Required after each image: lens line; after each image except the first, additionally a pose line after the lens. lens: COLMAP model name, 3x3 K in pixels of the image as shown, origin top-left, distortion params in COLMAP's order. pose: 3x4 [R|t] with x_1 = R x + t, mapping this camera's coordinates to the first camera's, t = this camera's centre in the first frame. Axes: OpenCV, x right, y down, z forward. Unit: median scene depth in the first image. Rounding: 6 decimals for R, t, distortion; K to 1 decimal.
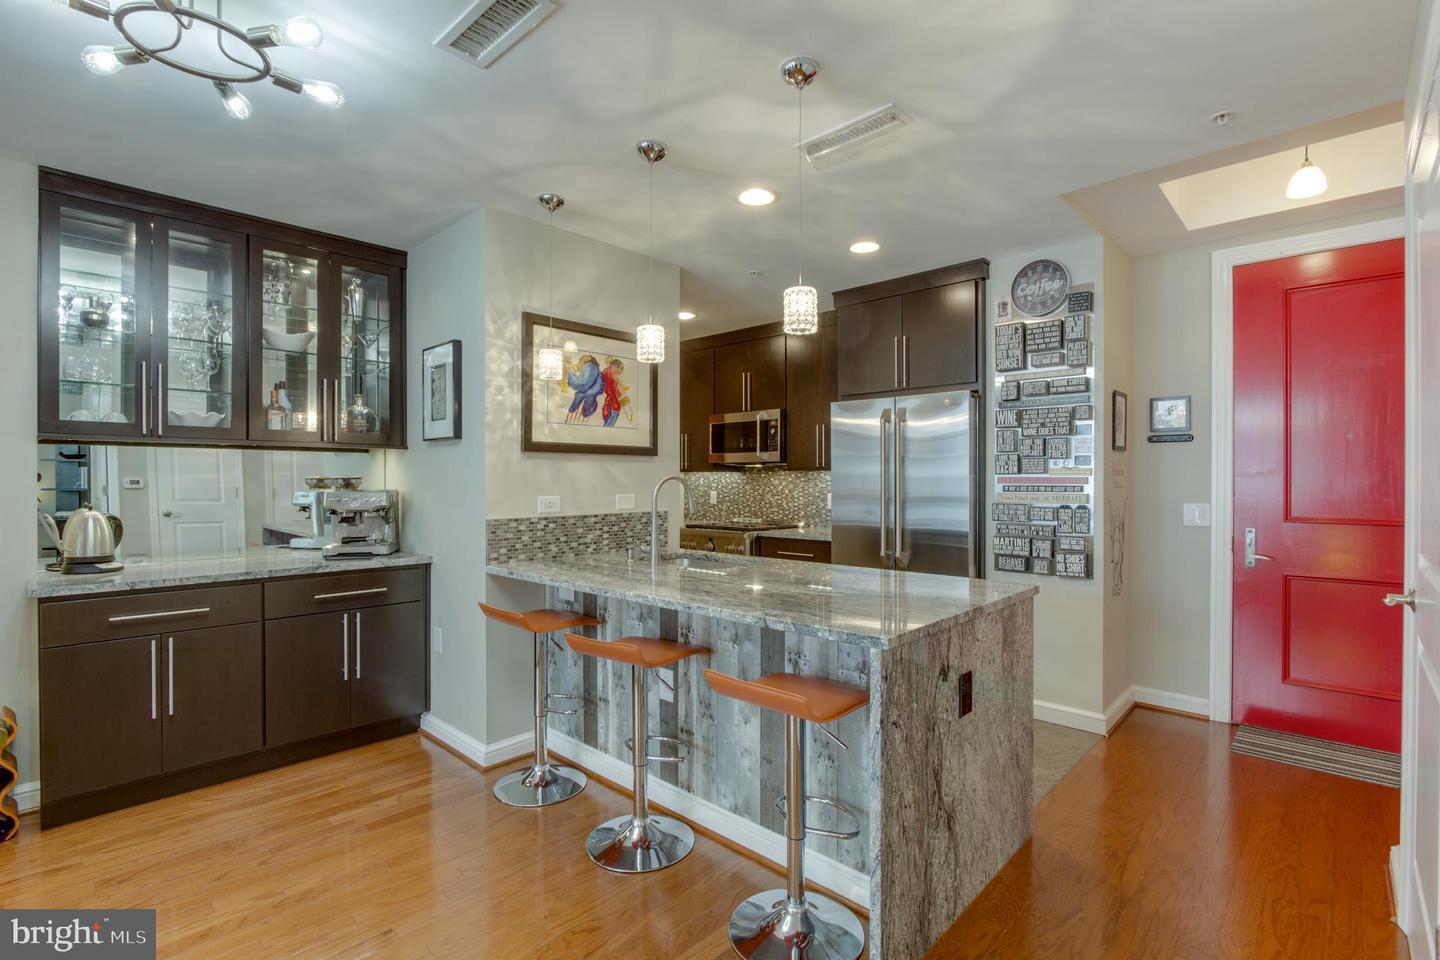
lens RADIAL K [[667.6, 0, 721.2], [0, 667.6, 480.3], [0, 0, 1]] dist [-0.020661, 0.003879]
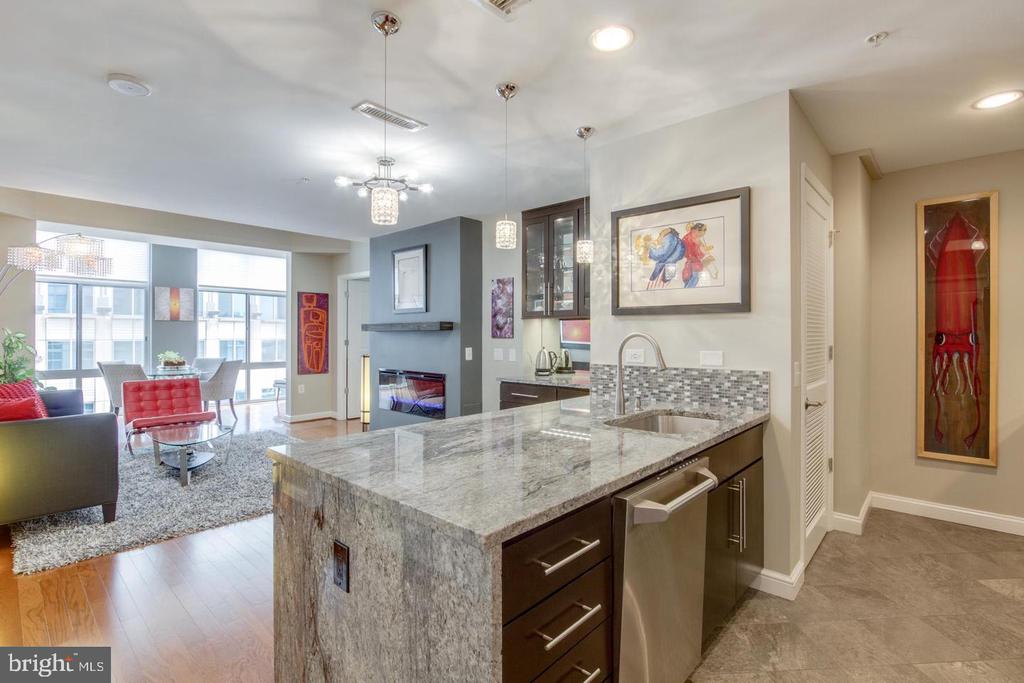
lens RADIAL K [[474.8, 0, 519.3], [0, 474.8, 334.5], [0, 0, 1]] dist [-0.020661, 0.003879]
pose [[0.027911, -0.000276, -0.999610, 0.592708], [-0.002665, 0.999996, -0.000351, -0.003452], [0.999607, 0.002674, 0.027910, 0.703822]]
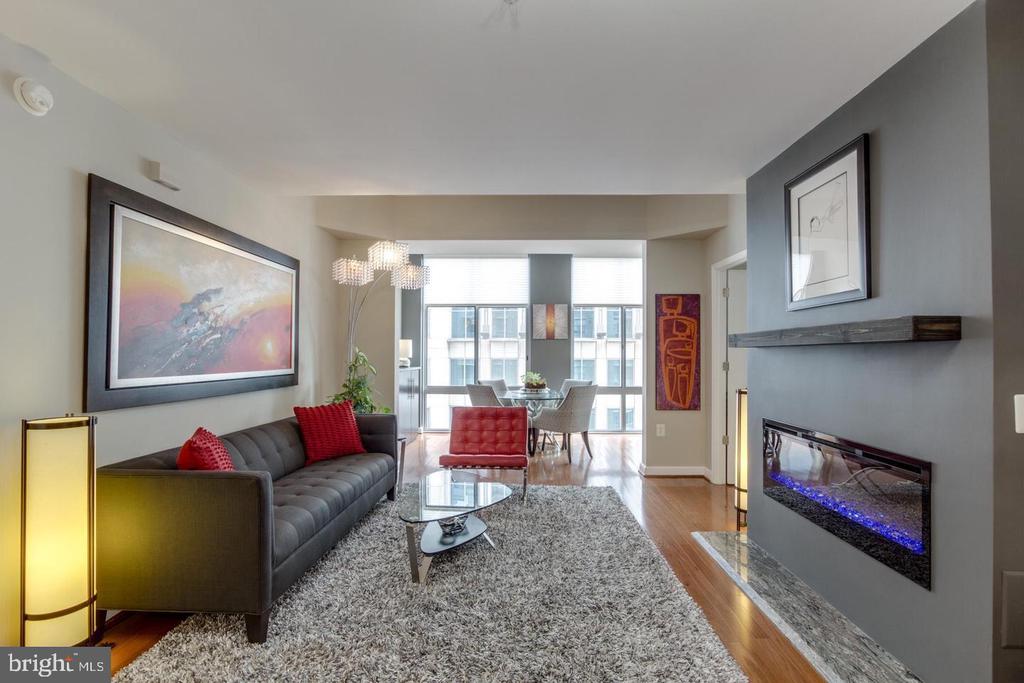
lens RADIAL K [[474.8, 0, 510.2], [0, 474.8, 347.4], [0, 0, 1]] dist [-0.020661, 0.003879]
pose [[-0.741614, -0.009285, -0.670763, -0.183169], [-0.001642, 0.999926, -0.012025, -0.002417], [0.670825, -0.007817, -0.741575, 0.587402]]
